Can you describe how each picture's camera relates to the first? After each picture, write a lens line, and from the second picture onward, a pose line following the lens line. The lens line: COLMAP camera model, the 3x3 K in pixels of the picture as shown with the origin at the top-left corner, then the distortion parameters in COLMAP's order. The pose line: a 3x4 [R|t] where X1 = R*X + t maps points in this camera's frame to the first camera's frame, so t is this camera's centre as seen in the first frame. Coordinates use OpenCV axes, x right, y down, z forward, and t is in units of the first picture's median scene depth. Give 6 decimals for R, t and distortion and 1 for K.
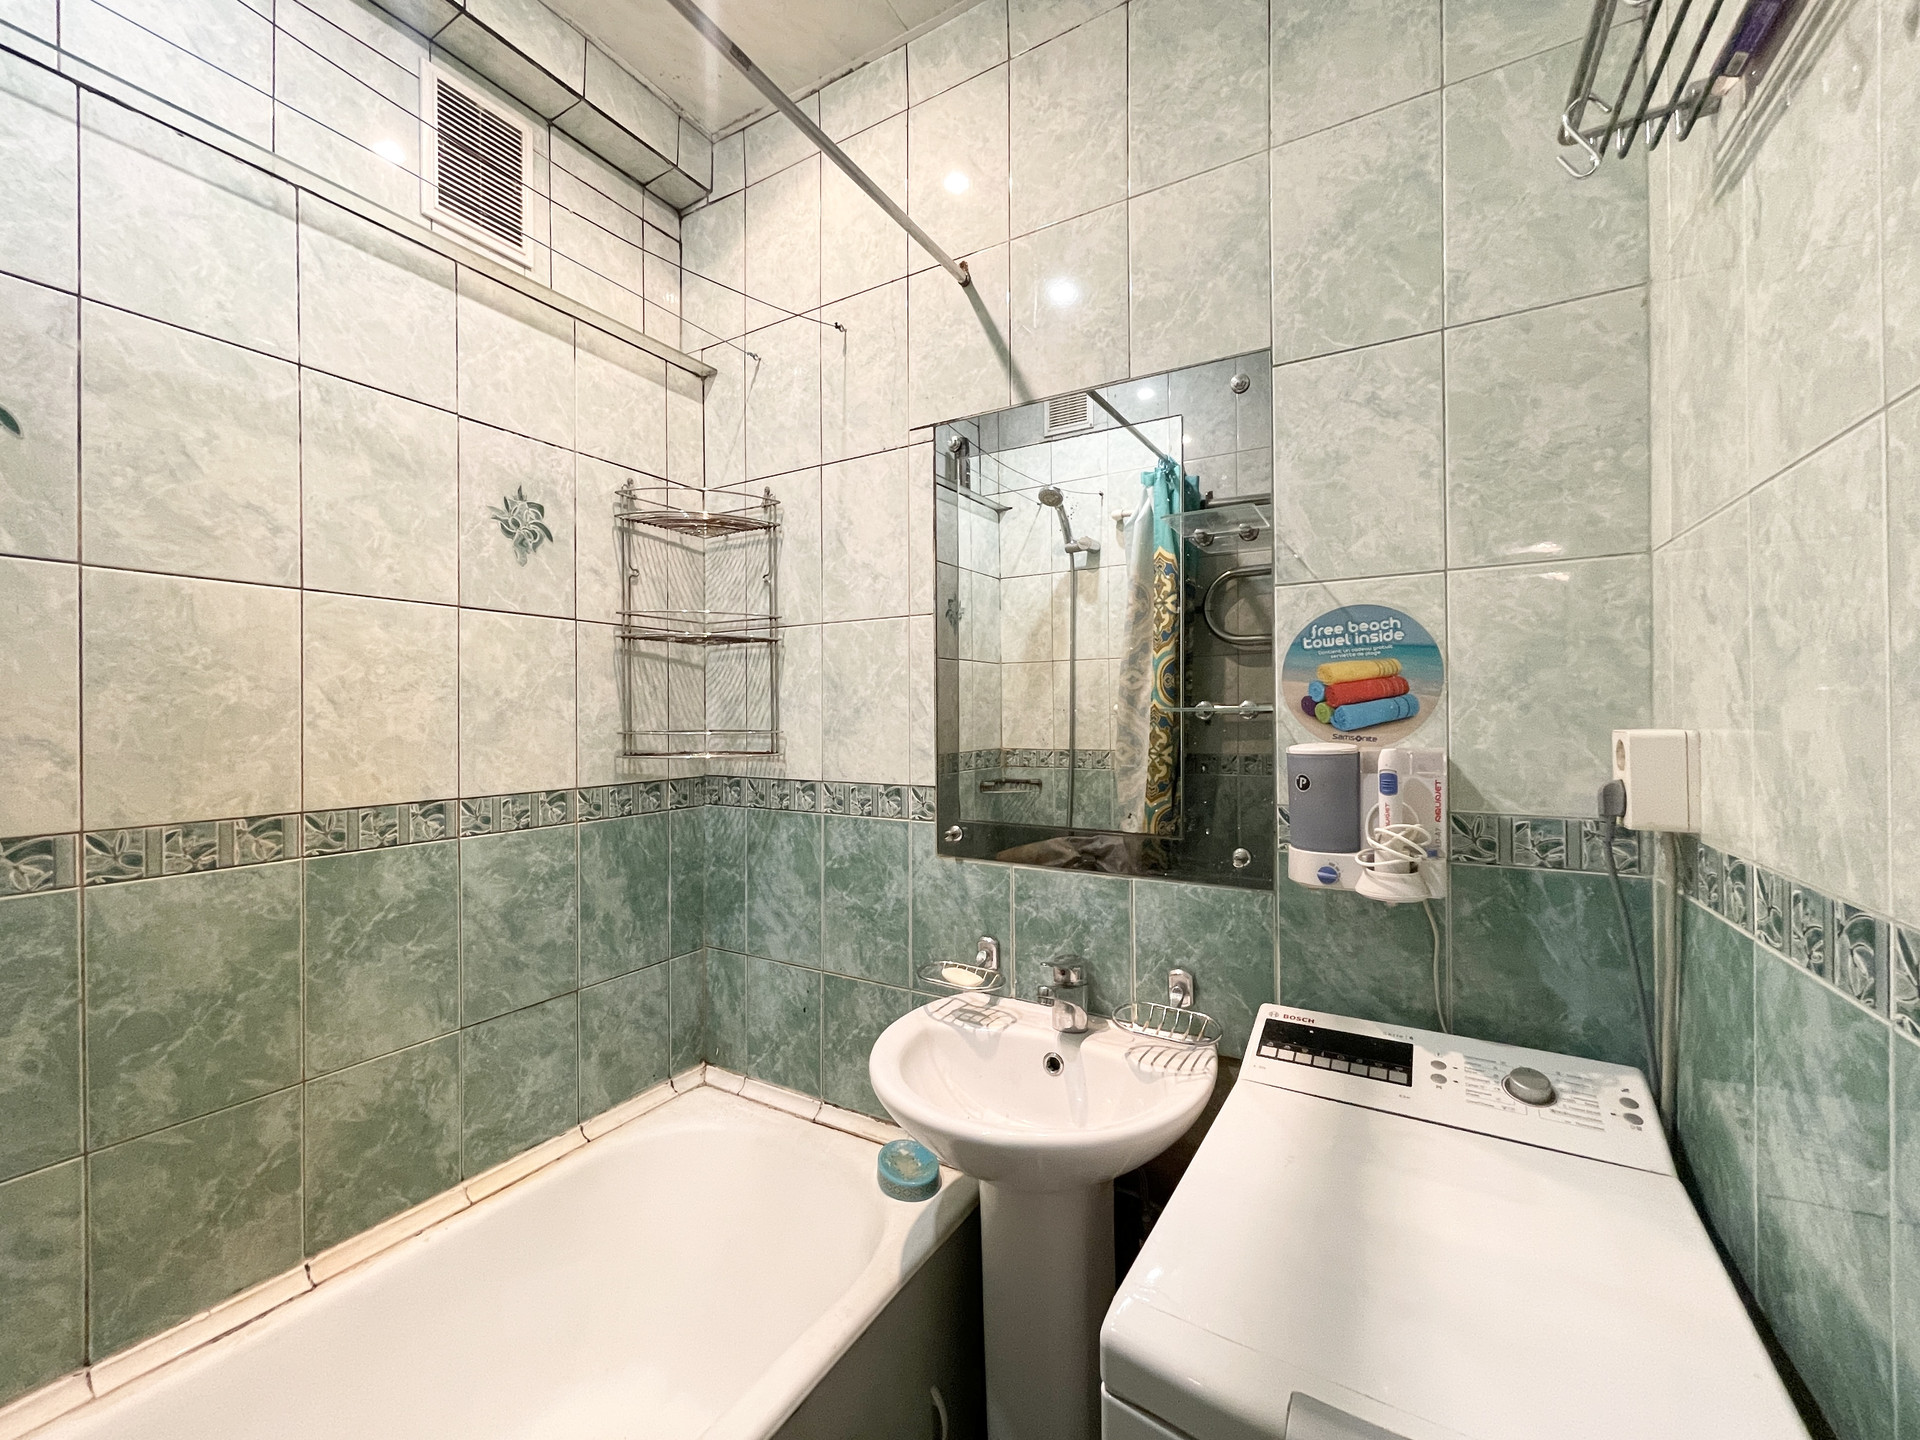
lens RADIAL K [[781.3, 0, 957.1], [0, 781.3, 714.8], [0, 0, 1]] dist [-0.003295, -0.000421]
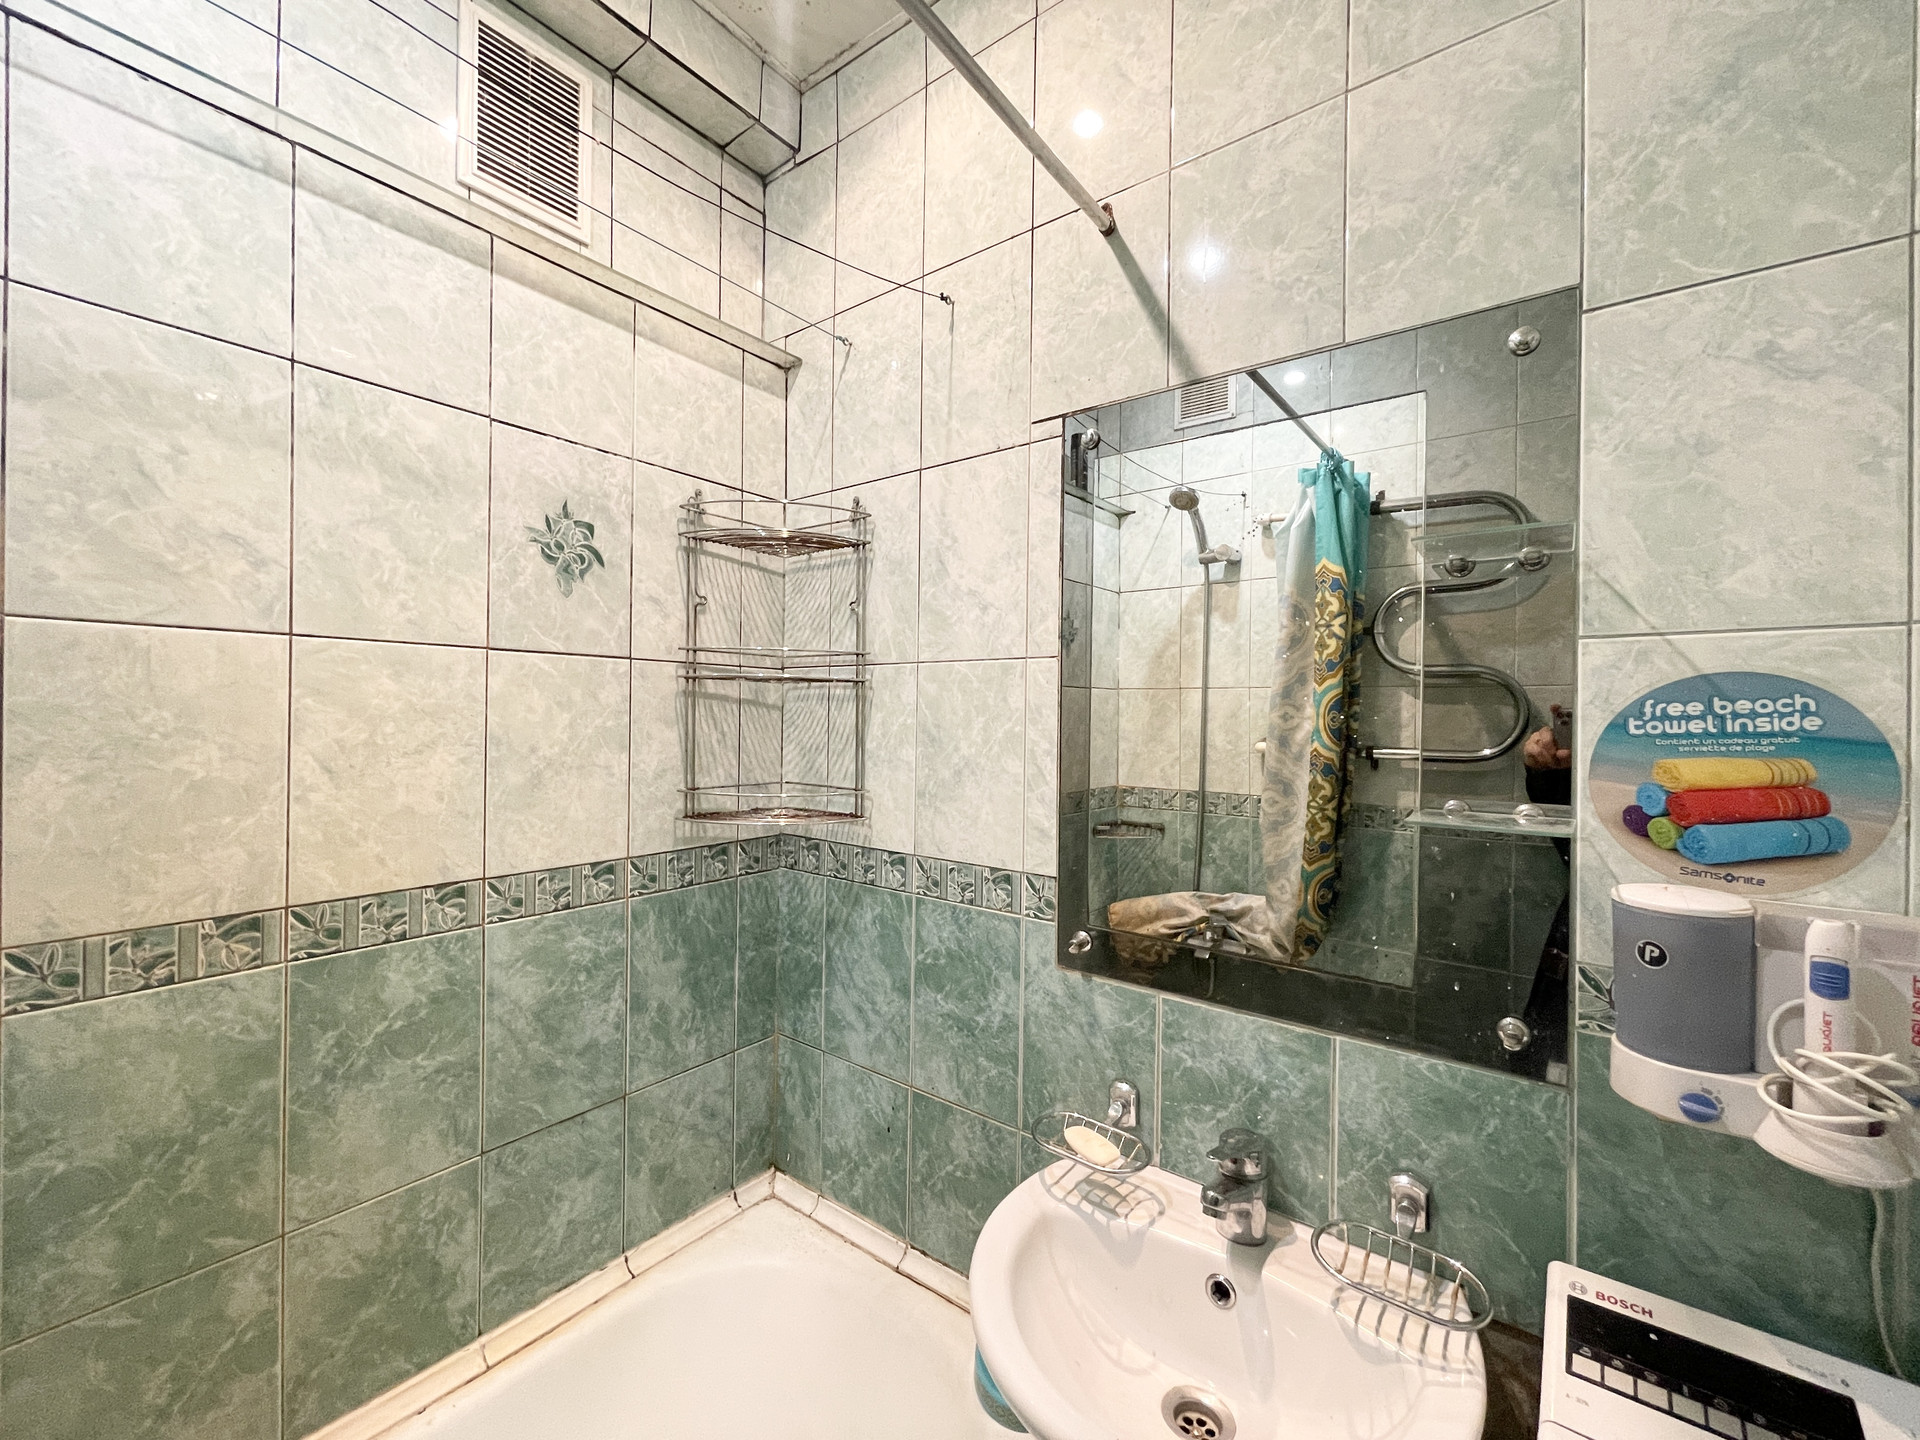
lens RADIAL K [[781.3, 0, 957.1], [0, 781.3, 714.8], [0, 0, 1]] dist [-0.003295, -0.000421]
pose [[0.992359, 0.018476, -0.121992, -0.039427], [-0.018365, 0.999829, 0.002036, -0.081447], [0.122009, 0.000220, 0.992529, 0.241719]]
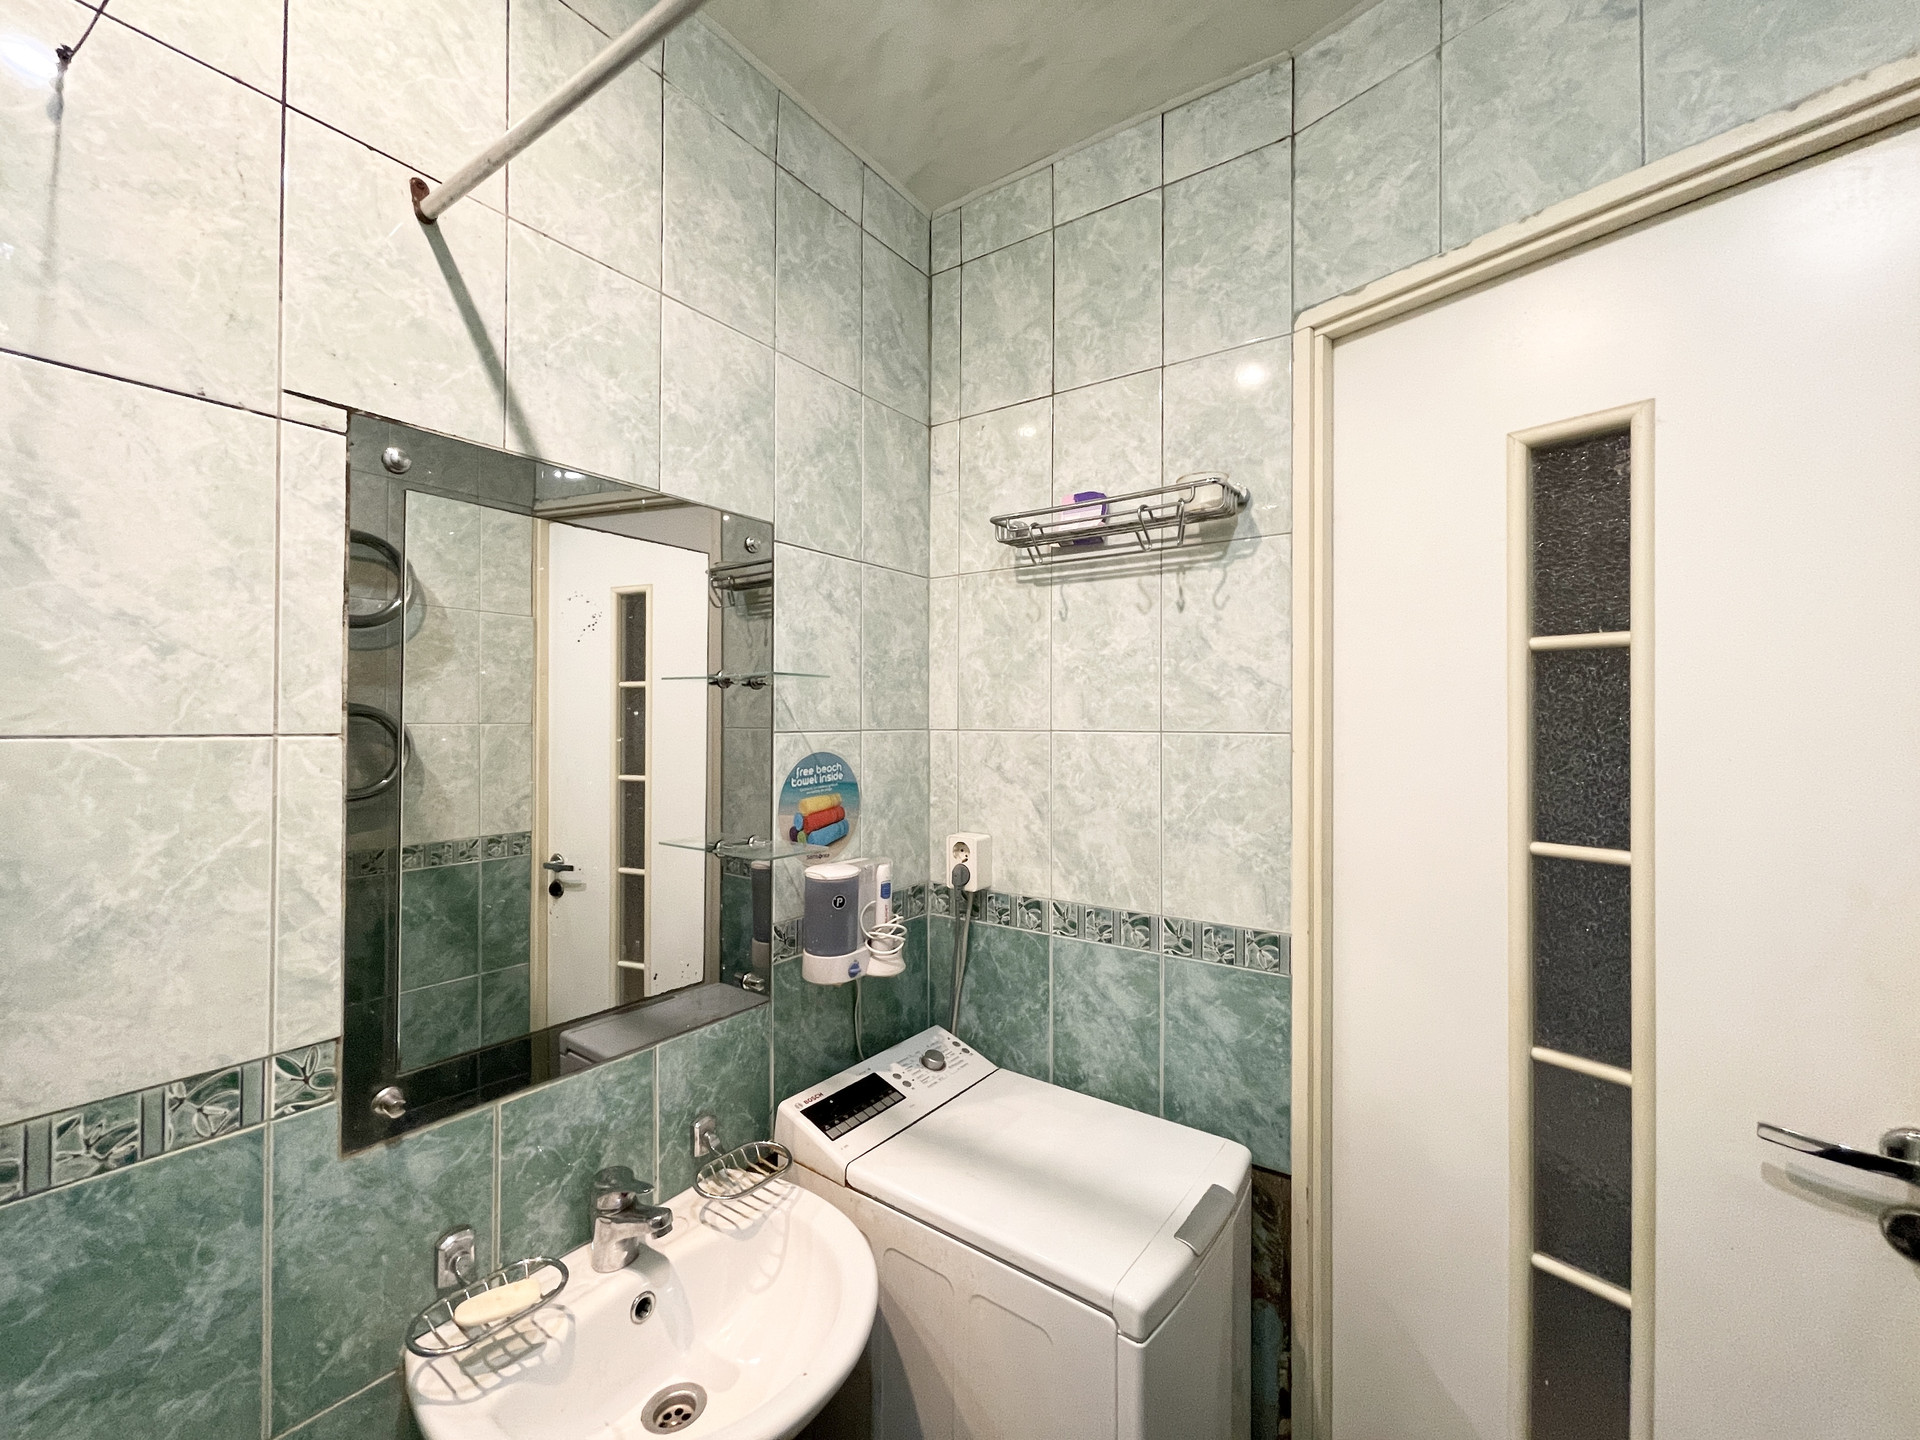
lens RADIAL K [[781.3, 0, 957.1], [0, 781.3, 714.8], [0, 0, 1]] dist [-0.003295, -0.000421]
pose [[0.087958, 0.017553, 0.995970, -0.641471], [-0.003718, 0.999844, -0.017293, -0.155741], [-0.996117, -0.002182, 0.088009, 0.572138]]
